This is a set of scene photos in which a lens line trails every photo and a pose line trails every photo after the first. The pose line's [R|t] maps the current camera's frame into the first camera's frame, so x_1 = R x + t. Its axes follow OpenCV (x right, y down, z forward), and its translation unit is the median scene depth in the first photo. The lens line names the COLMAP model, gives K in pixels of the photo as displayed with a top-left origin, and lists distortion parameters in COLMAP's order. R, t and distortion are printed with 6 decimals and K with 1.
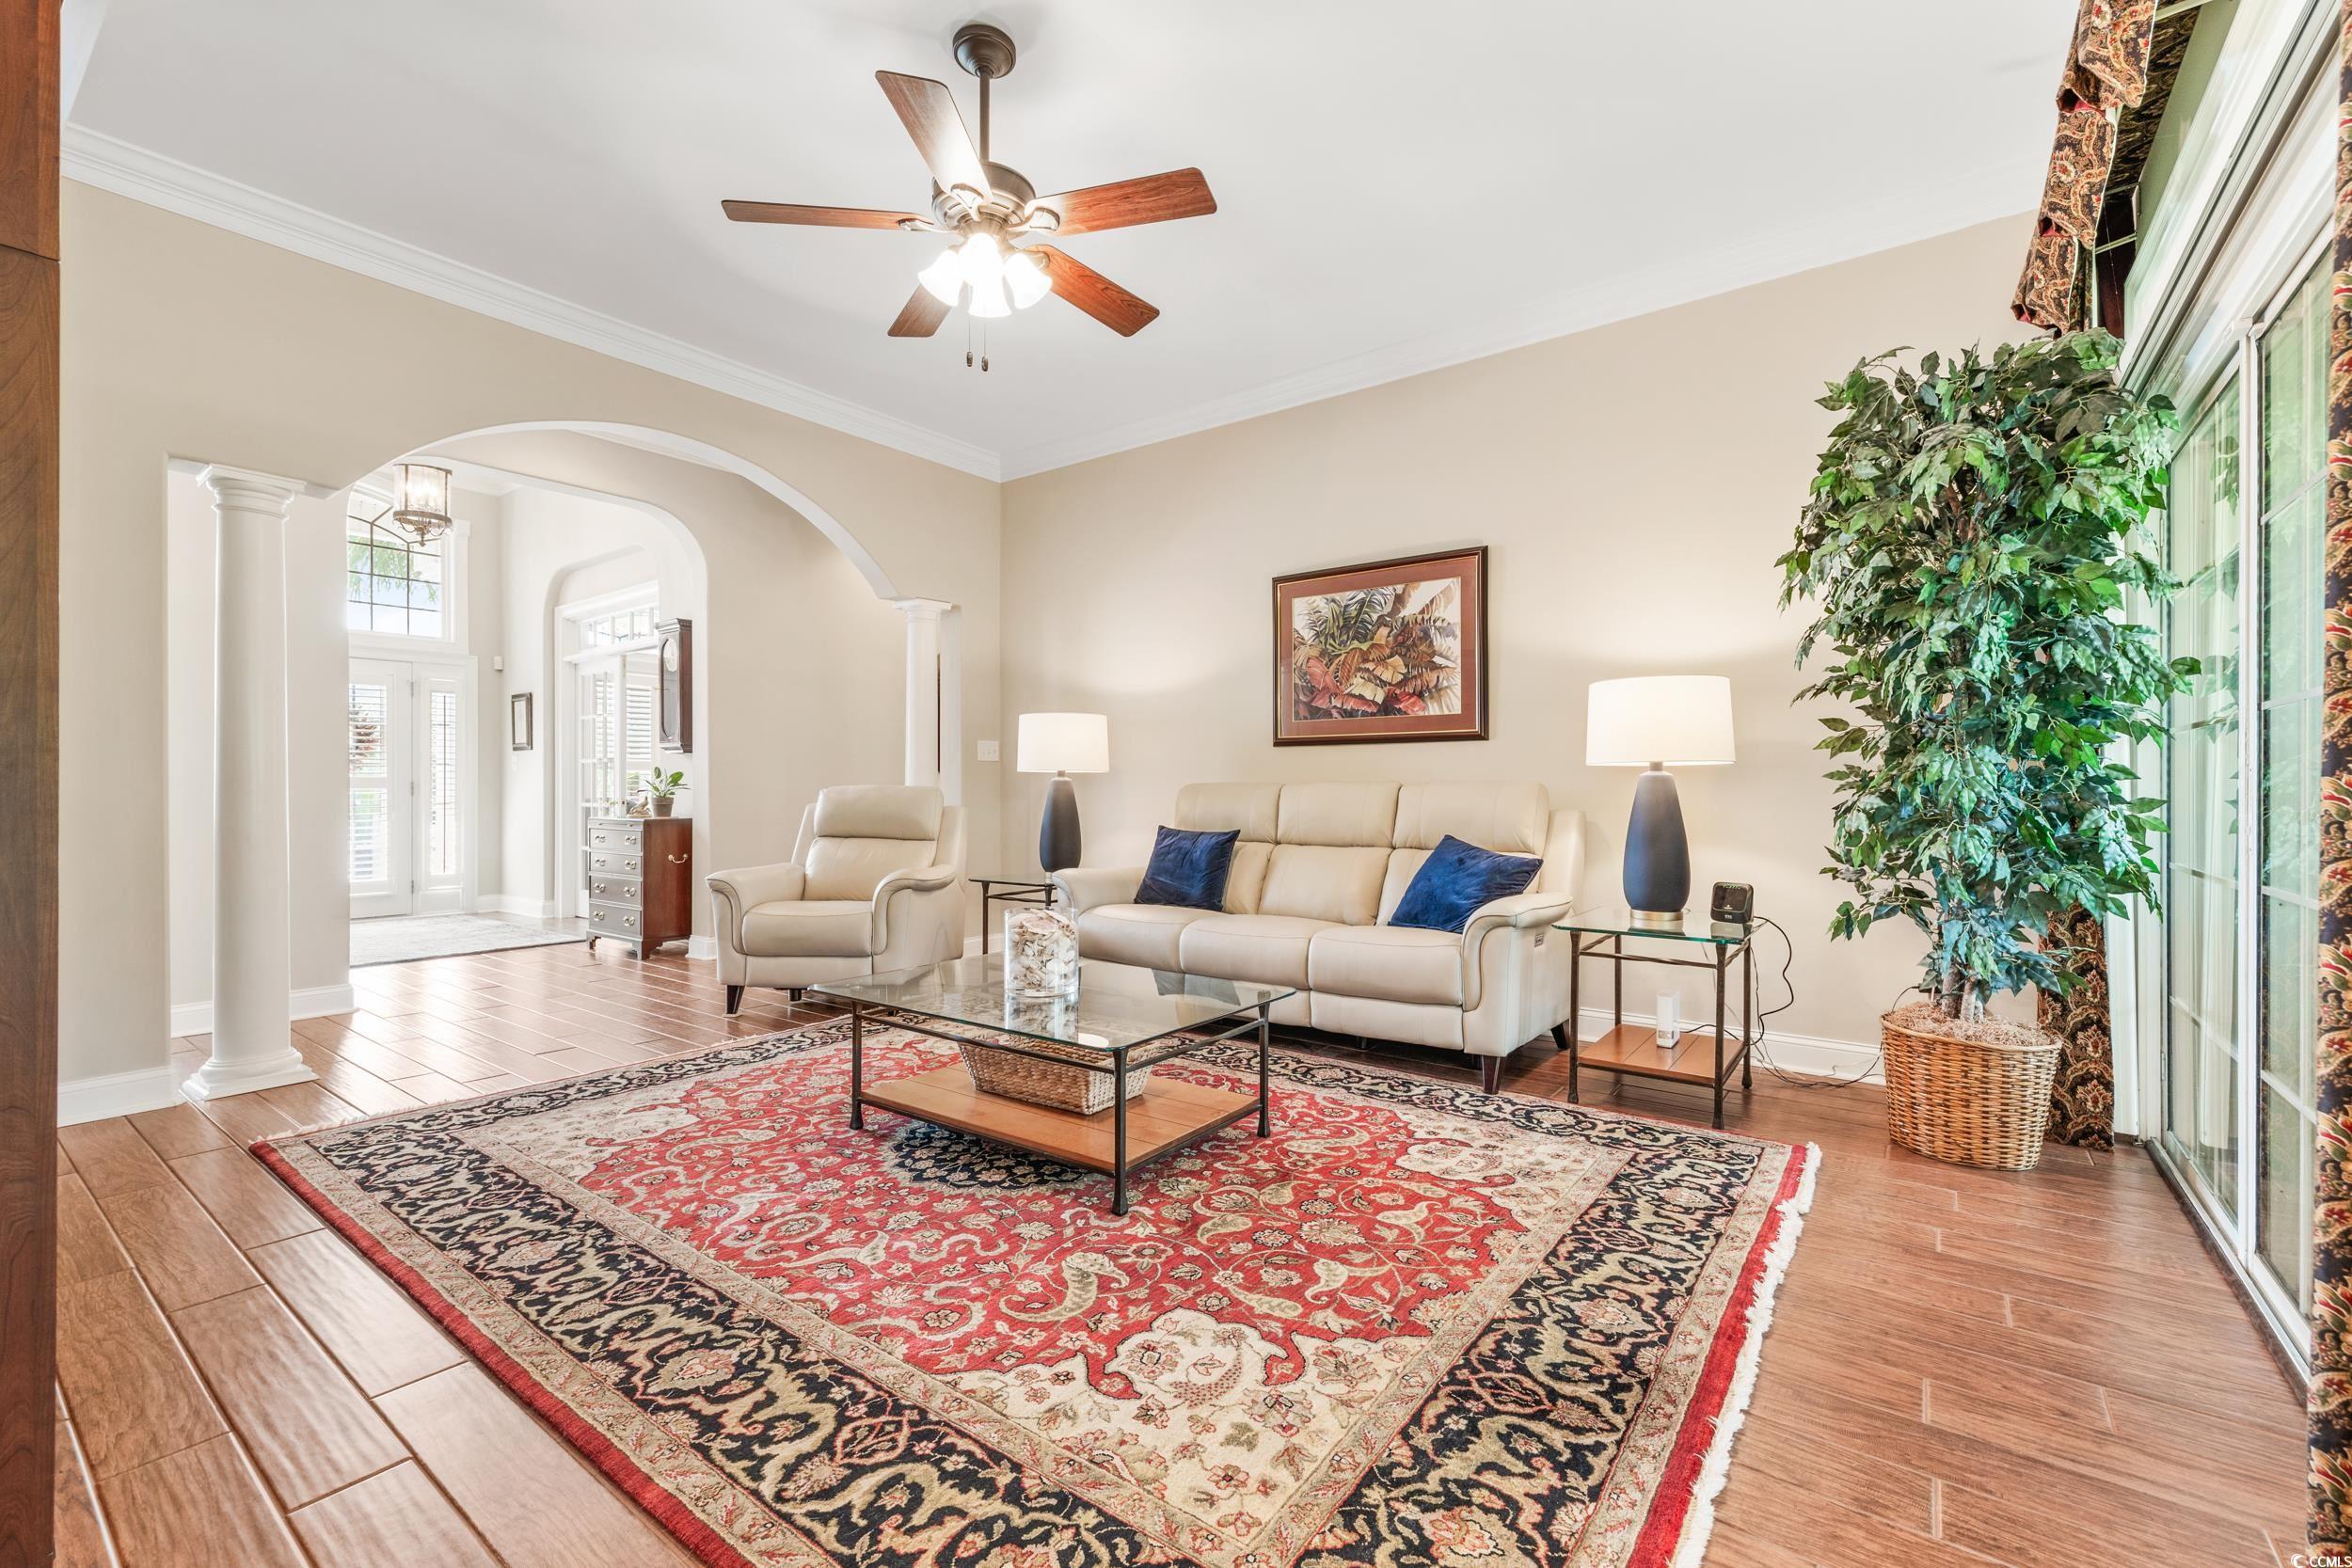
lens RADIAL K [[993.4, 0, 1183.8], [0, 993.4, 789.0], [0, 0, 1]] dist [0.000058, 0.001593]
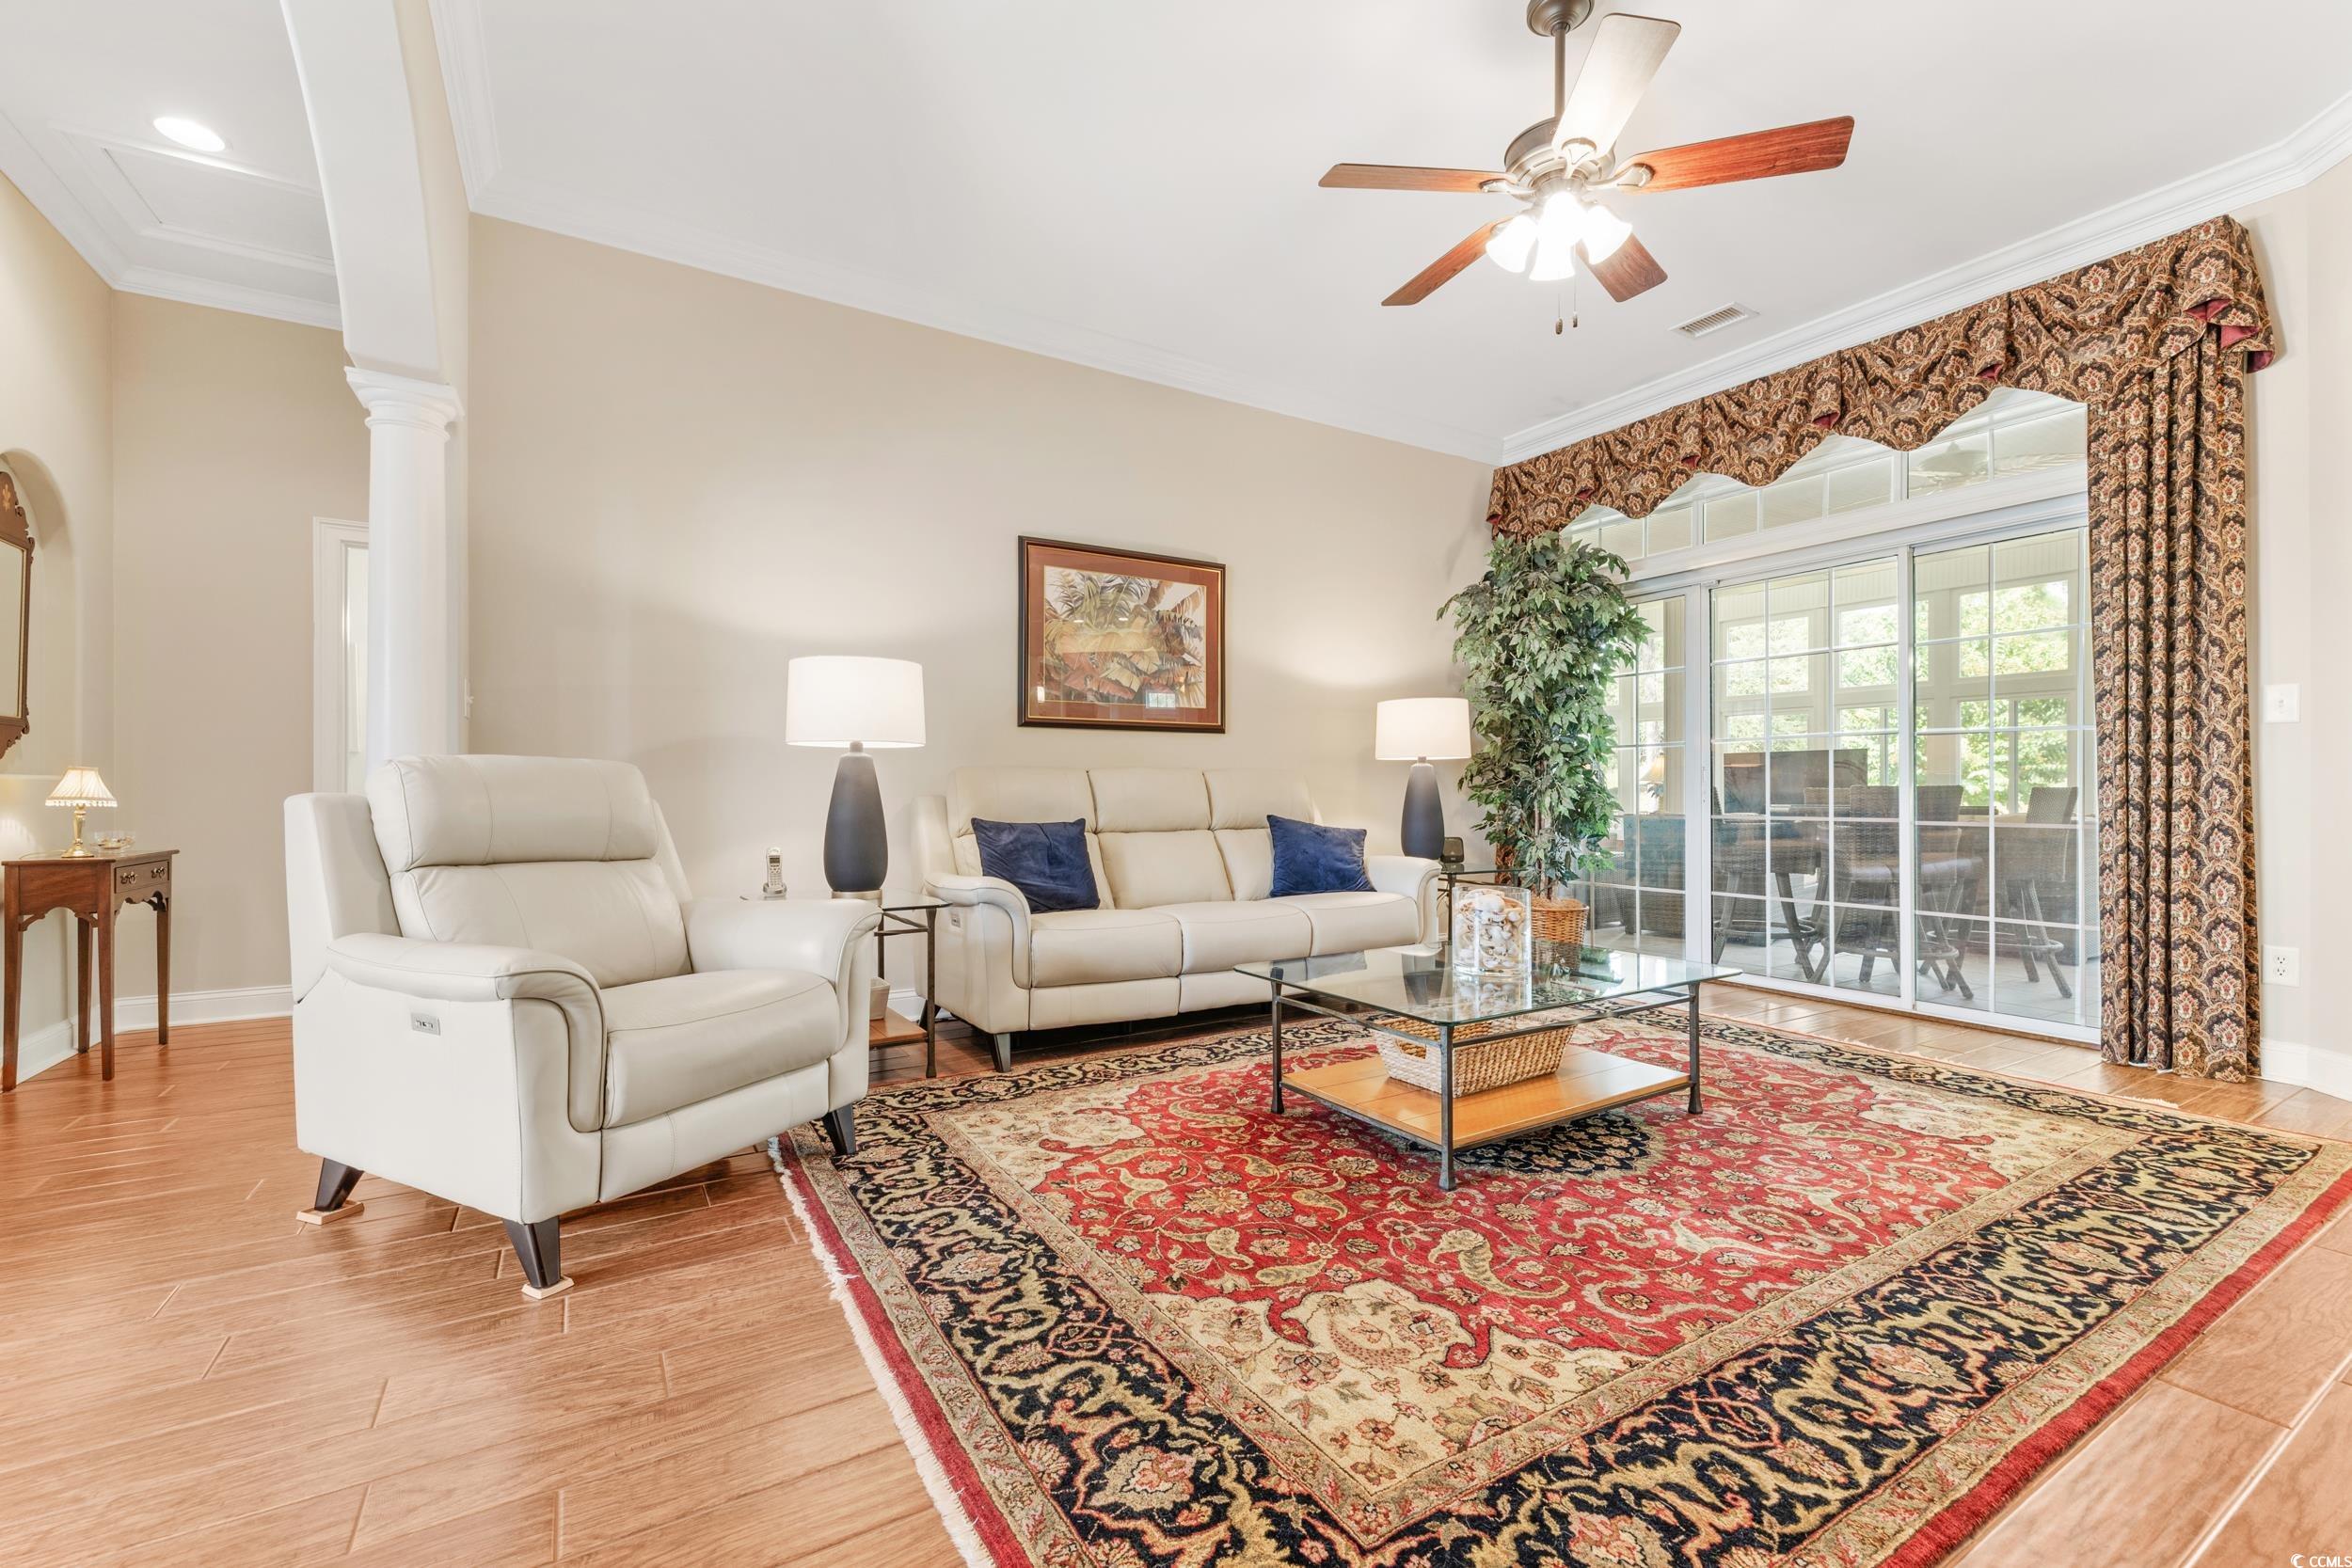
lens RADIAL K [[993.4, 0, 1173.2], [0, 993.4, 788.6], [0, 0, 1]] dist [0.000058, 0.001593]
pose [[0.372774, -0.001222, 0.927922, -1.331196], [-0.003098, 0.999992, 0.002561, 0.021177], [-0.927917, -0.003830, 0.372767, 1.048800]]
